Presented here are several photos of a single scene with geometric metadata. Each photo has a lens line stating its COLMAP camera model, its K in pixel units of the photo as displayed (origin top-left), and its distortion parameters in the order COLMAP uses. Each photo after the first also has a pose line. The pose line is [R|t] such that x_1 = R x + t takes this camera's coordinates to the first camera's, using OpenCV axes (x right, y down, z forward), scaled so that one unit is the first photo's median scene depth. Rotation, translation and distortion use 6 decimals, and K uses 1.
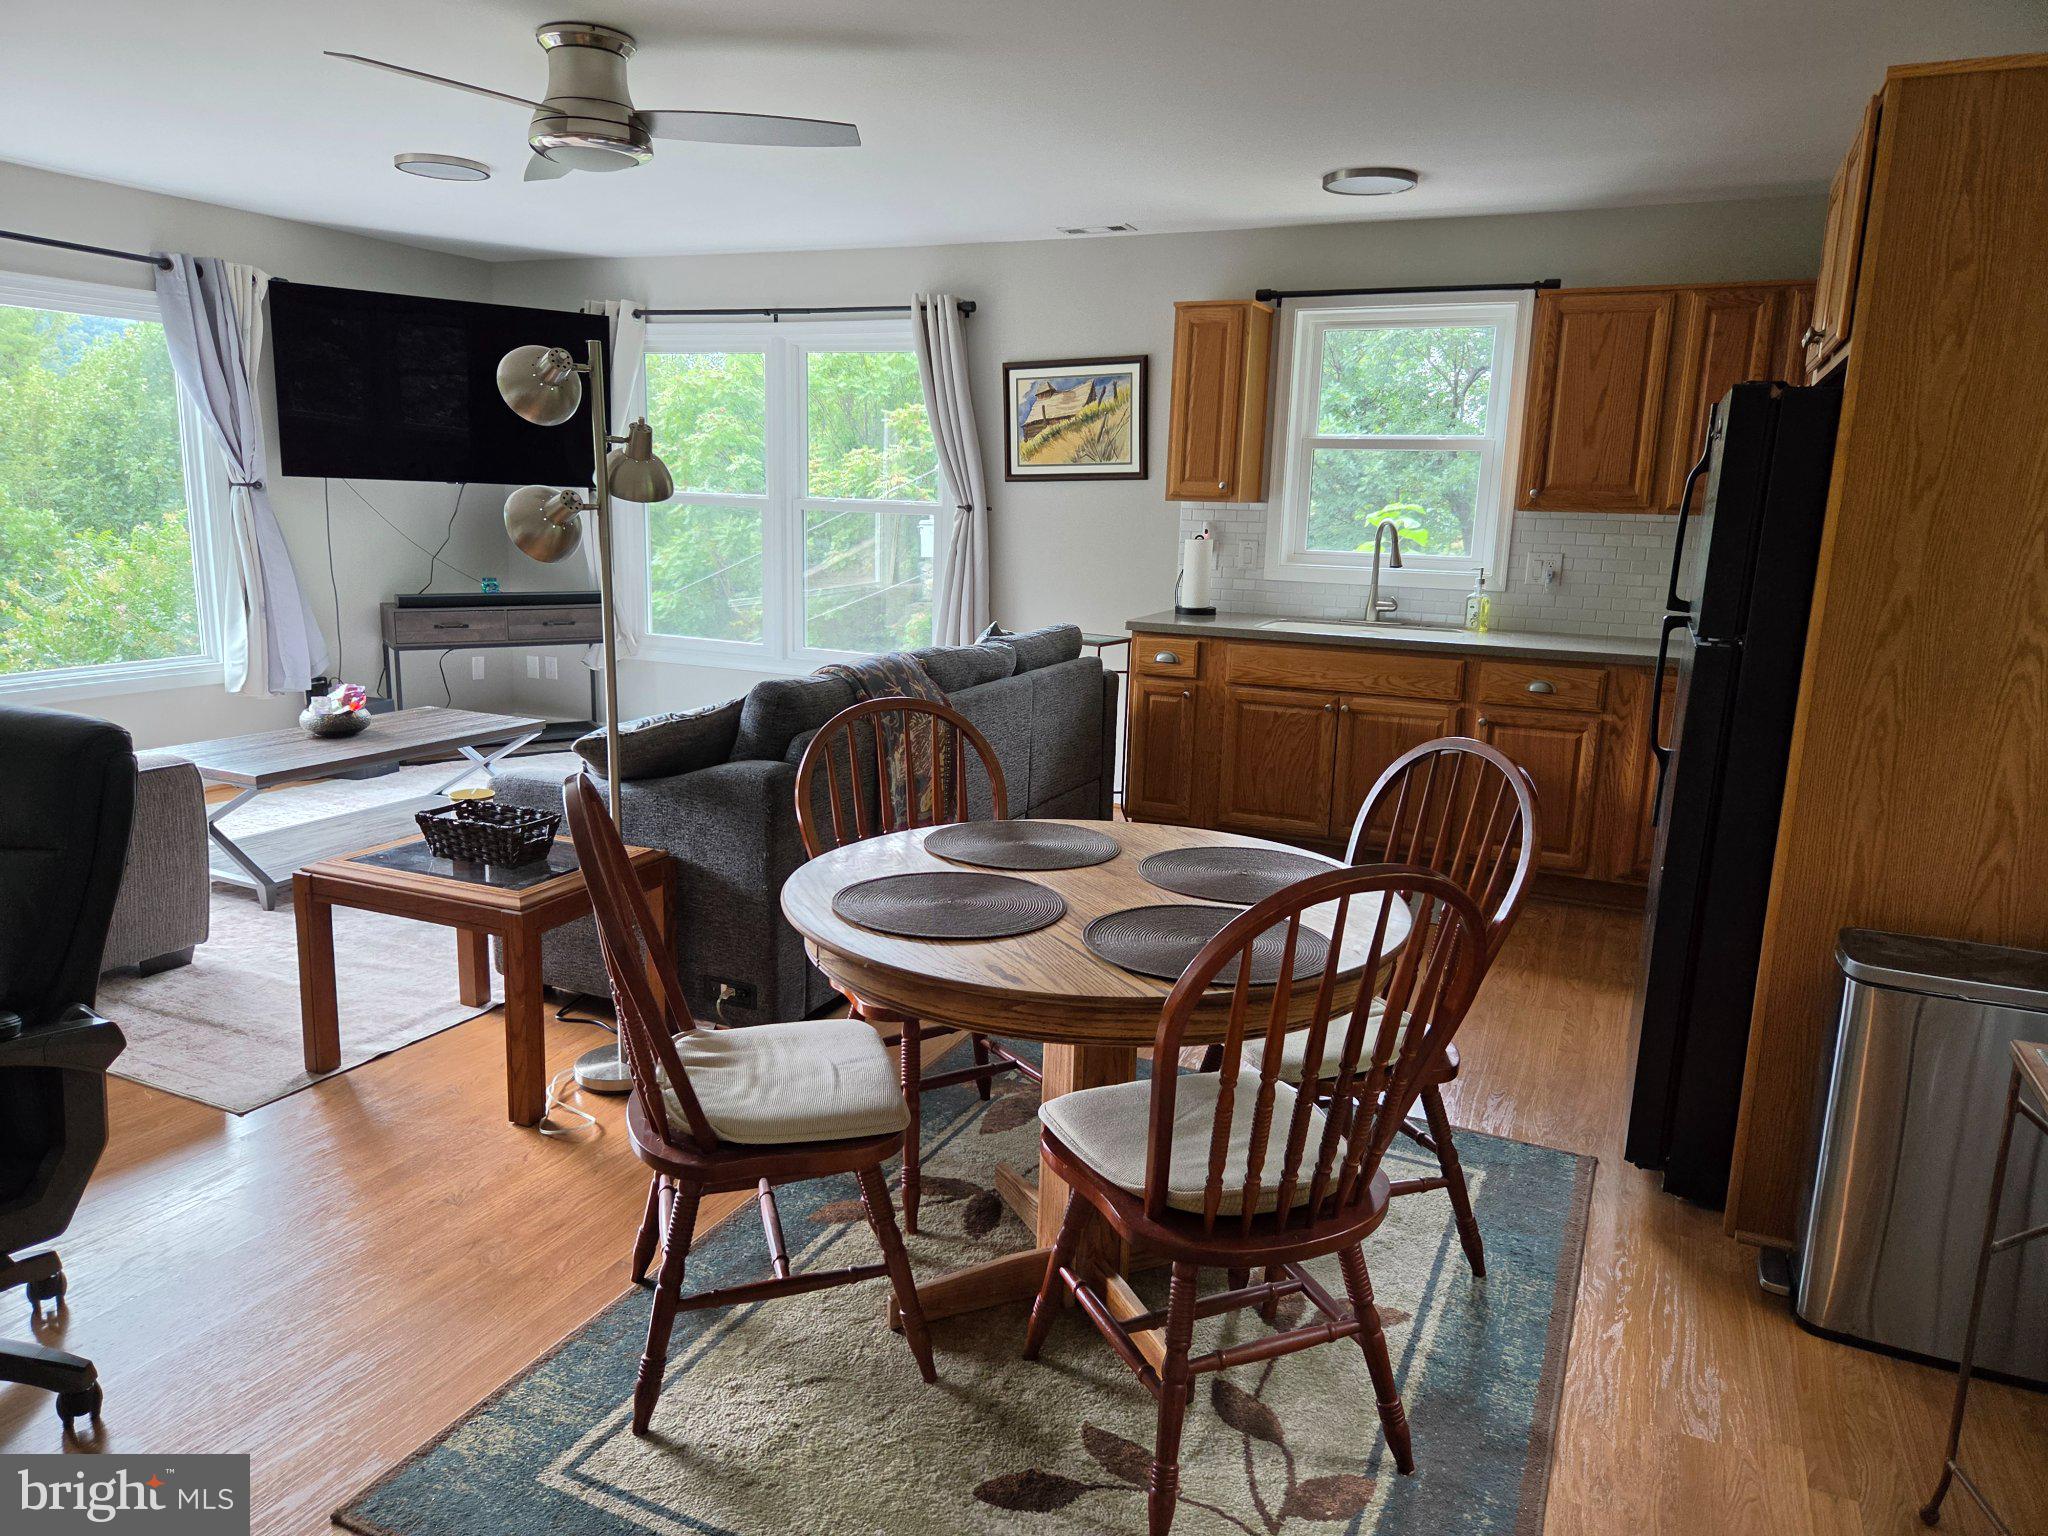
lens RADIAL K [[1381.3, 0, 1038.9], [0, 1381.3, 751.7], [0, 0, 1]] dist [0.070211, -0.049167]
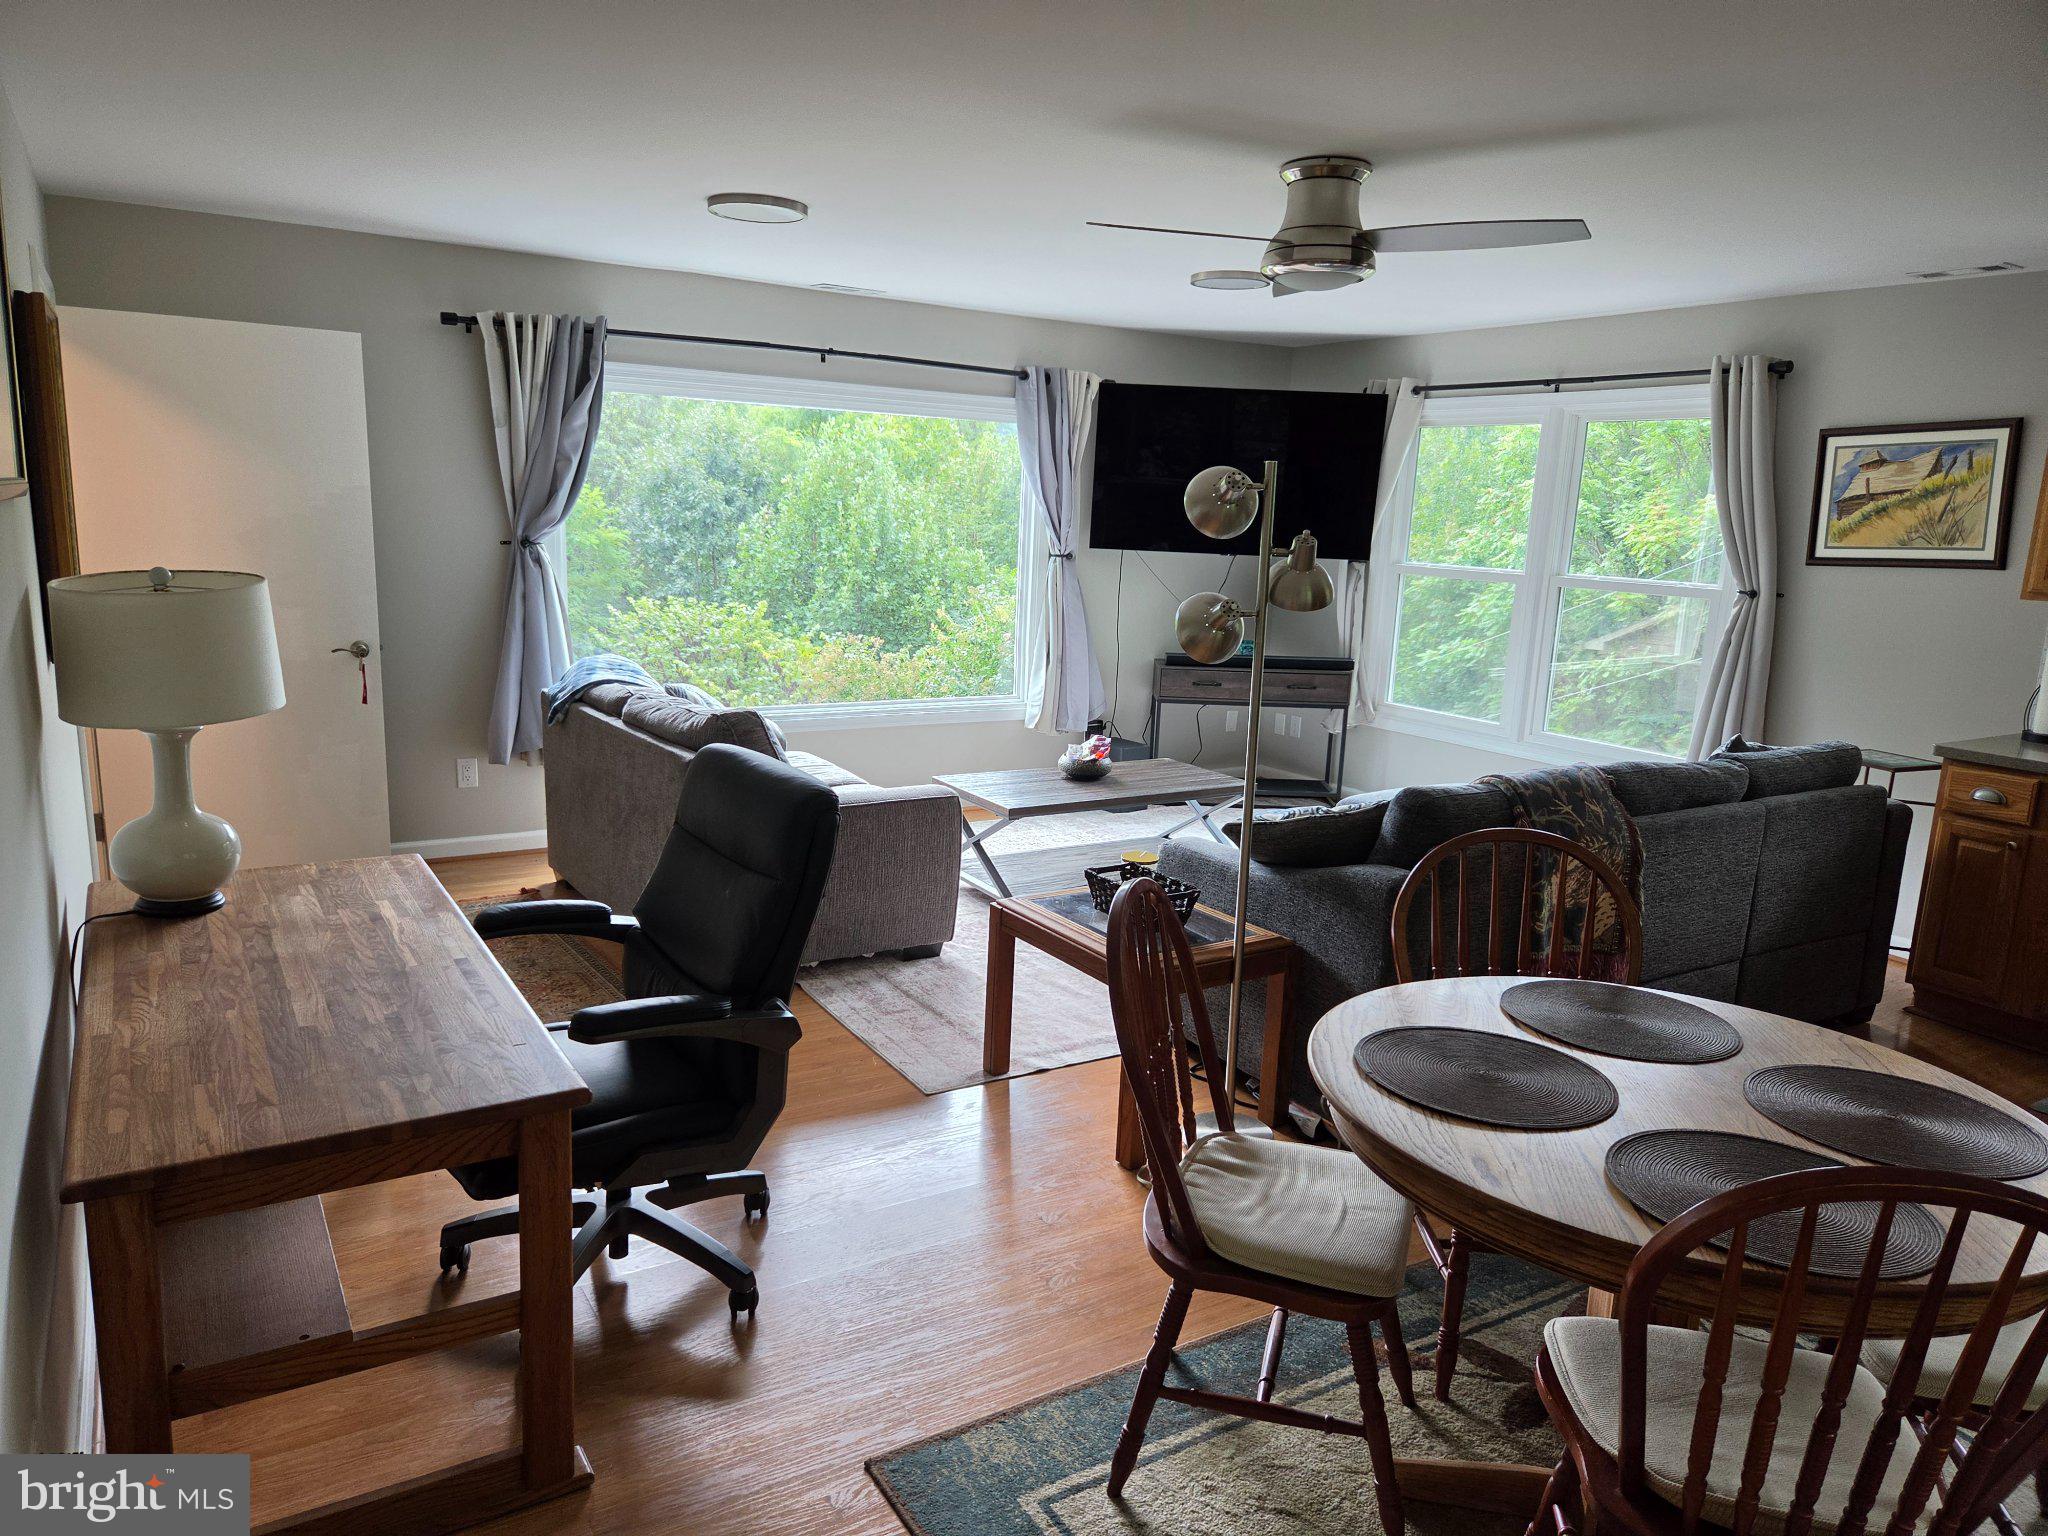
lens RADIAL K [[1381.3, 0, 1017.7], [0, 1381.3, 766.1], [0, 0, 1]] dist [0.070211, -0.049167]
pose [[0.834116, 0.110393, -0.540429, 0.104738], [-0.121700, 0.992455, 0.014893, -0.047548], [0.537996, 0.053348, 0.841258, 0.011399]]
